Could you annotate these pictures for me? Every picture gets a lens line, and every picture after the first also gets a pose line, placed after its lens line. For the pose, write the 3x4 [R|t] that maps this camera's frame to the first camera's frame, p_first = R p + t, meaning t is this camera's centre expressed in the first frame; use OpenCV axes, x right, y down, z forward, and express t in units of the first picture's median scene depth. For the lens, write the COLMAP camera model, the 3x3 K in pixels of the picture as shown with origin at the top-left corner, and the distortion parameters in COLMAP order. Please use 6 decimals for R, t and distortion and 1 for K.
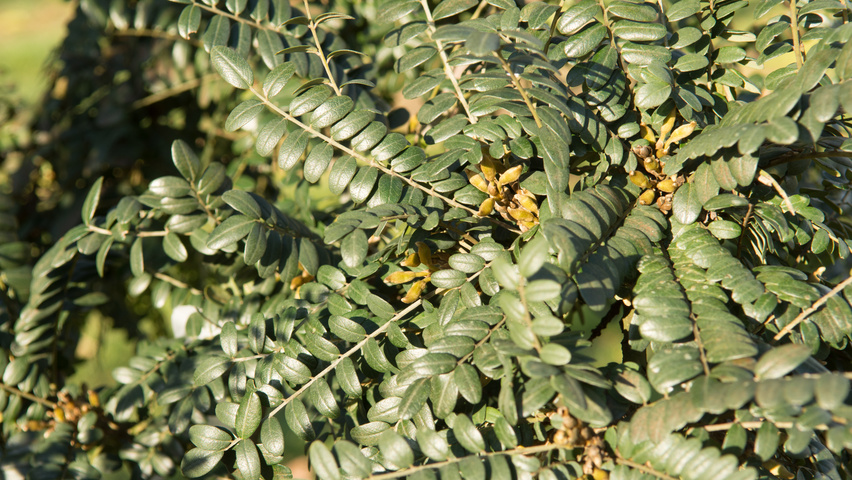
lens RADIAL K [[1904.3, 0, 426.6], [0, 1904.3, 240.1], [0, 0, 1]] dist [0.230210, 0.000000]
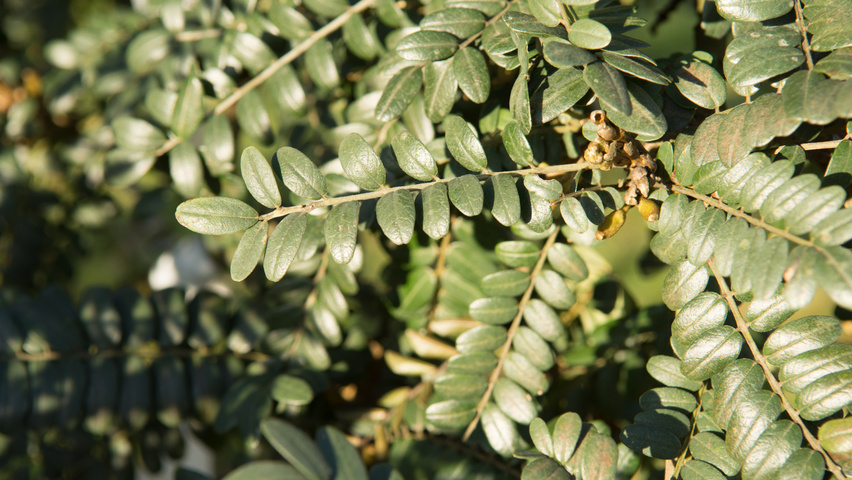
lens RADIAL K [[1904.3, 0, 425.4], [0, 1904.3, 239.5], [0, 0, 1]] dist [0.230210, 0.000000]
pose [[0.998109, 0.038633, -0.047807, 0.042531], [-0.031078, 0.988235, 0.149753, 0.030390], [0.053030, -0.147984, 0.987567, 0.290402]]
